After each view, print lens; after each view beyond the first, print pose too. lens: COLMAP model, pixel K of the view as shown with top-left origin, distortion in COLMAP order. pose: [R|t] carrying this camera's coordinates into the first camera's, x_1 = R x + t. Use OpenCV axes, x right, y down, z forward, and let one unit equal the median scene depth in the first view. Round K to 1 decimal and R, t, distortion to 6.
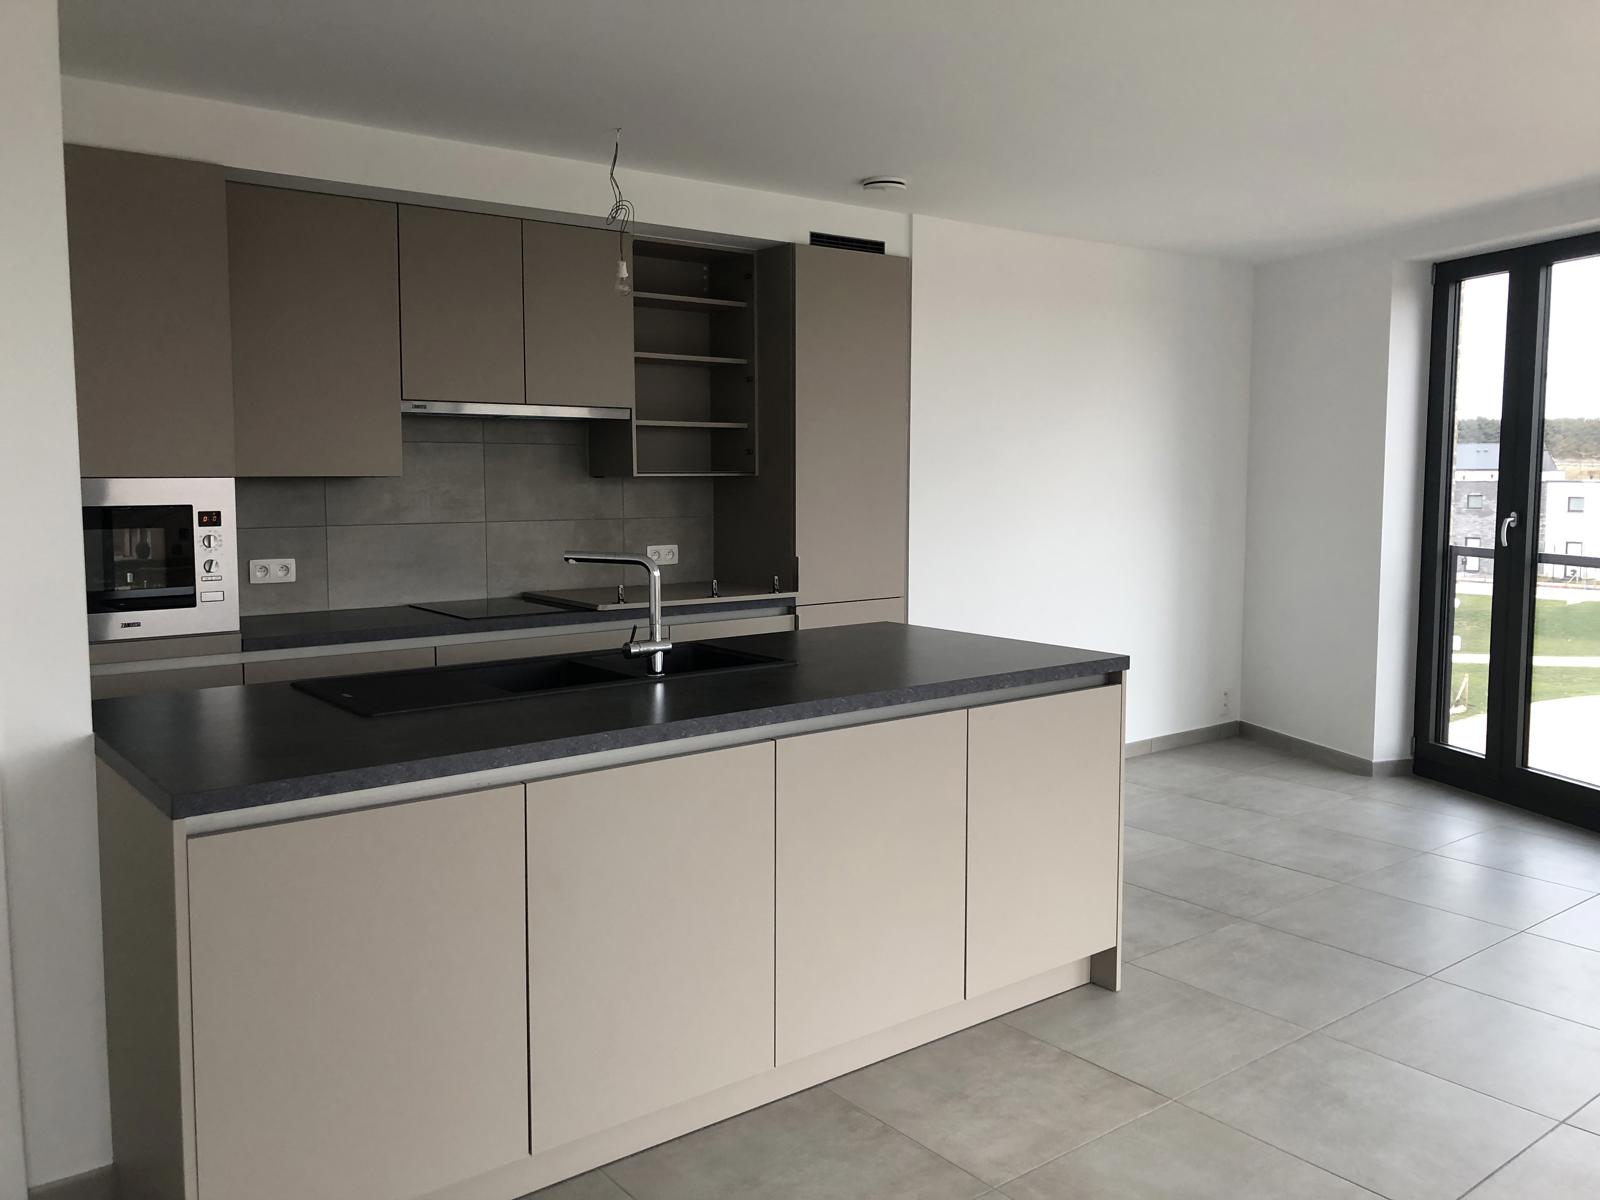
lens RADIAL K [[1317.3, 0, 800.4], [0, 1317.3, 598.8], [0, 0, 1]] dist [0.050505, -0.000208]
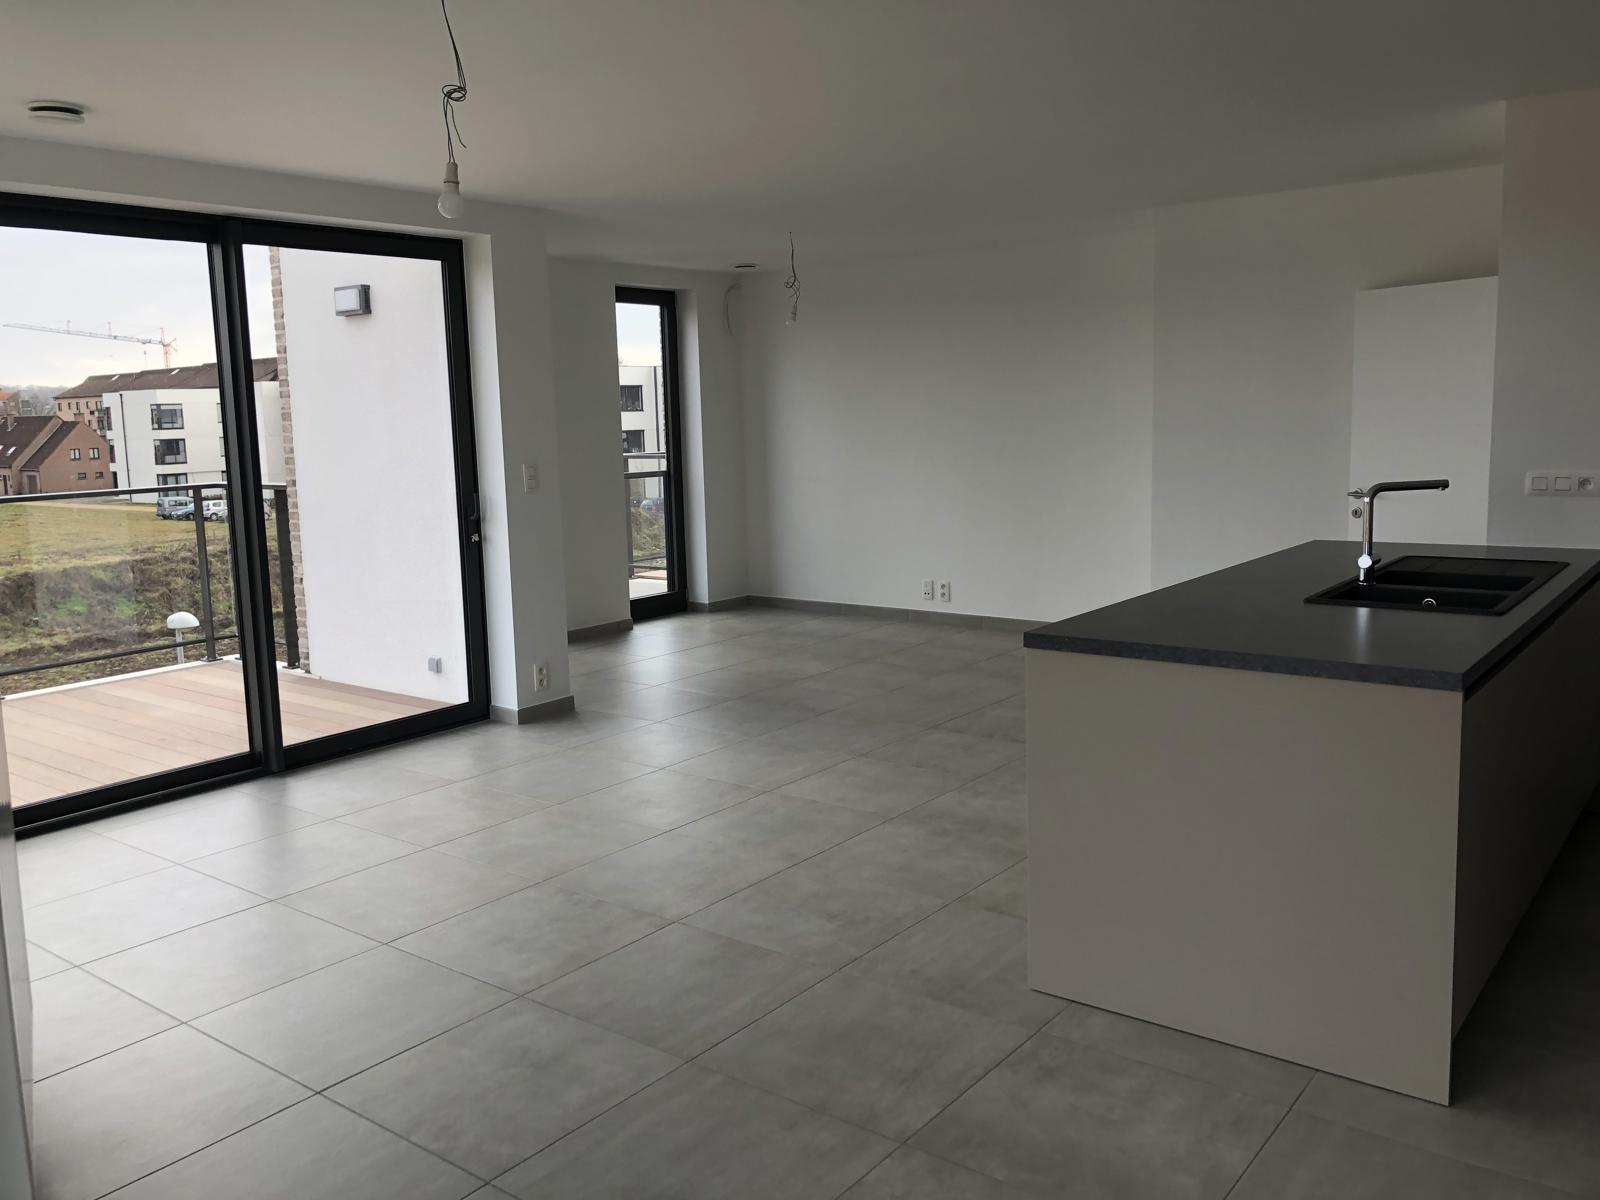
lens RADIAL K [[1317.3, 0, 798.3], [0, 1317.3, 601.5], [0, 0, 1]] dist [0.050505, -0.000208]
pose [[-0.969436, 0.059682, -0.237974, 0.605013], [0.003423, 0.973157, 0.230116, -0.179208], [0.245320, 0.222268, -0.943618, 1.786248]]
